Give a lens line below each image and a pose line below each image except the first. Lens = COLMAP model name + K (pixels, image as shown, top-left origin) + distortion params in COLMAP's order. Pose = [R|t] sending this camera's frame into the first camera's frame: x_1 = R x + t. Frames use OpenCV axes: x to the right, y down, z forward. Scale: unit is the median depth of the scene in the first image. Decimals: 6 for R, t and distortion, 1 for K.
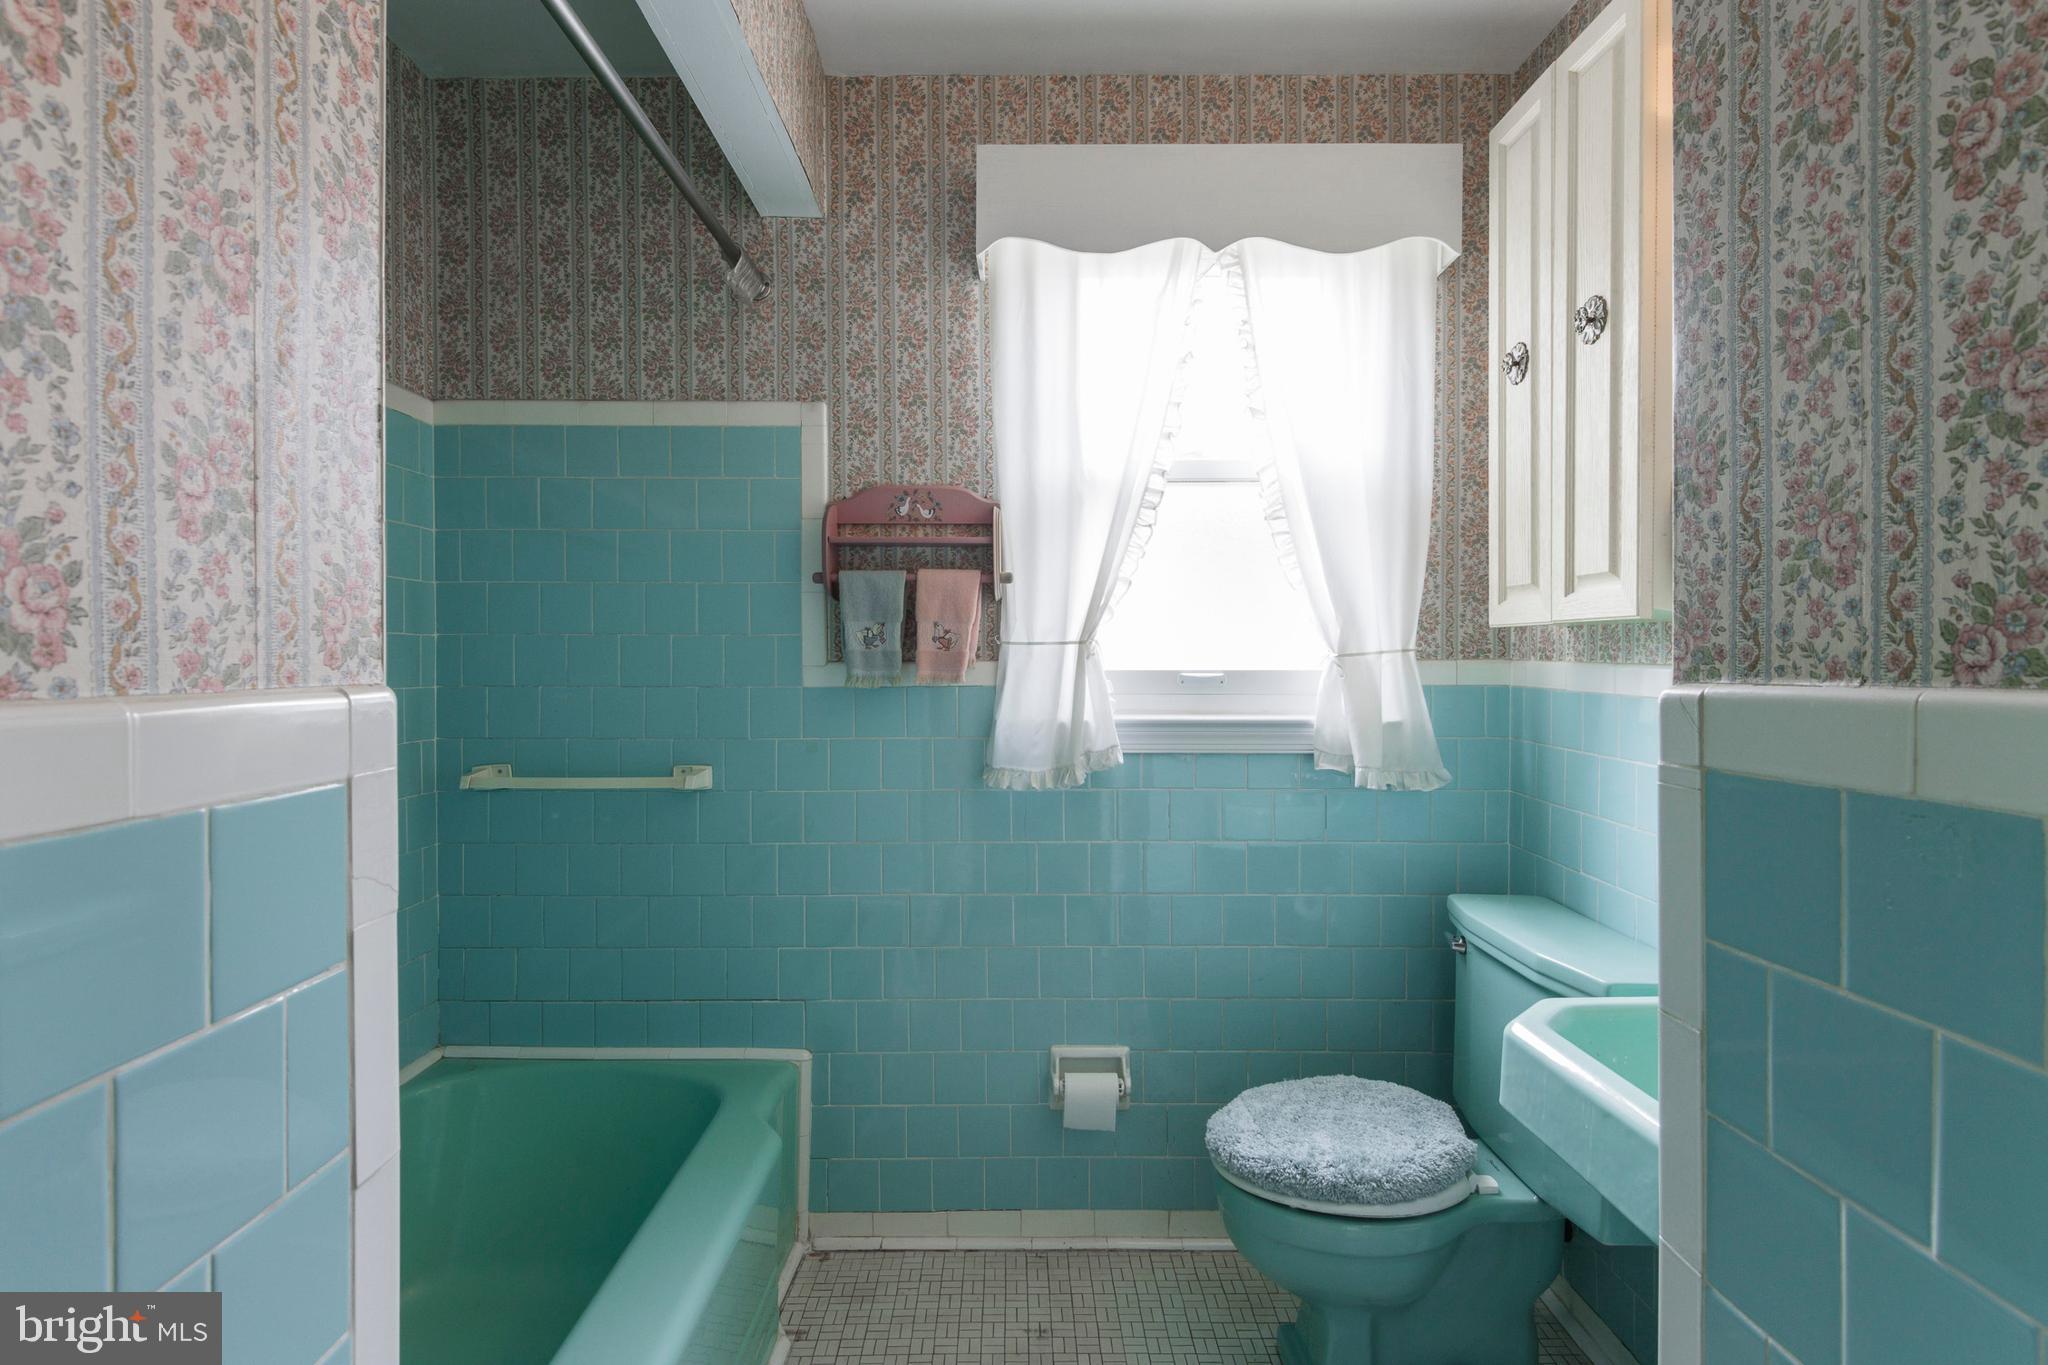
lens RADIAL K [[1045.9, 0, 1030.8], [0, 1045.9, 664.8], [0, 0, 1]] dist [0.021139, -0.015565]
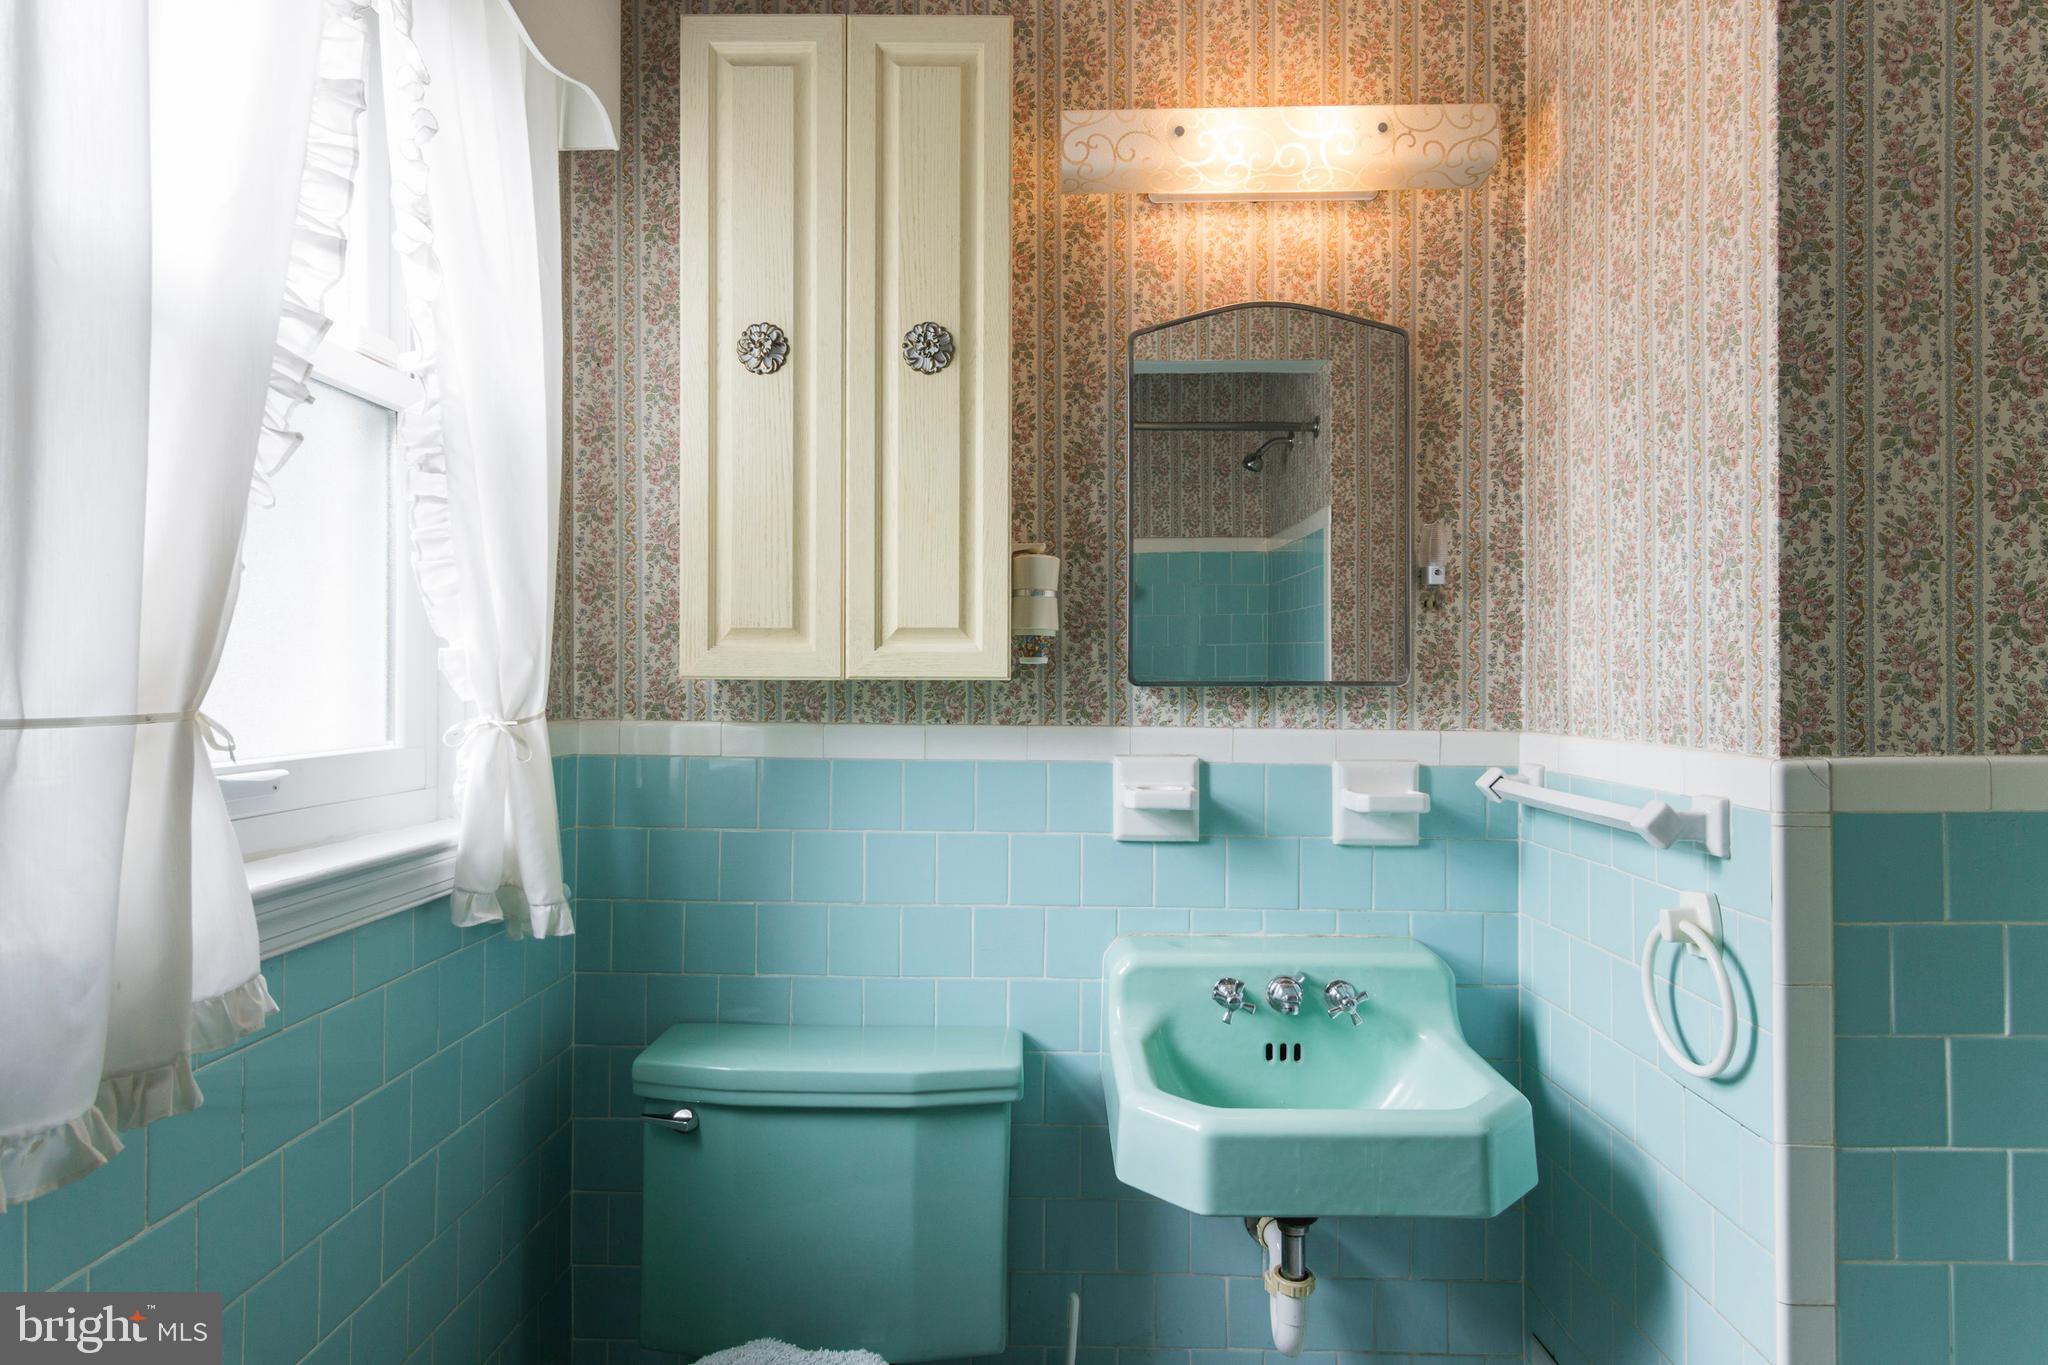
lens RADIAL K [[1150.3, 0, 1024.3], [0, 1150.3, 668.1], [0, 0, 1]] dist [0.003708, 0.000356]
pose [[0.027652, 0.007149, 0.999592, -1.264167], [0.004835, 0.999962, -0.007285, -0.124421], [-0.999606, 0.005035, 0.027616, 2.508363]]
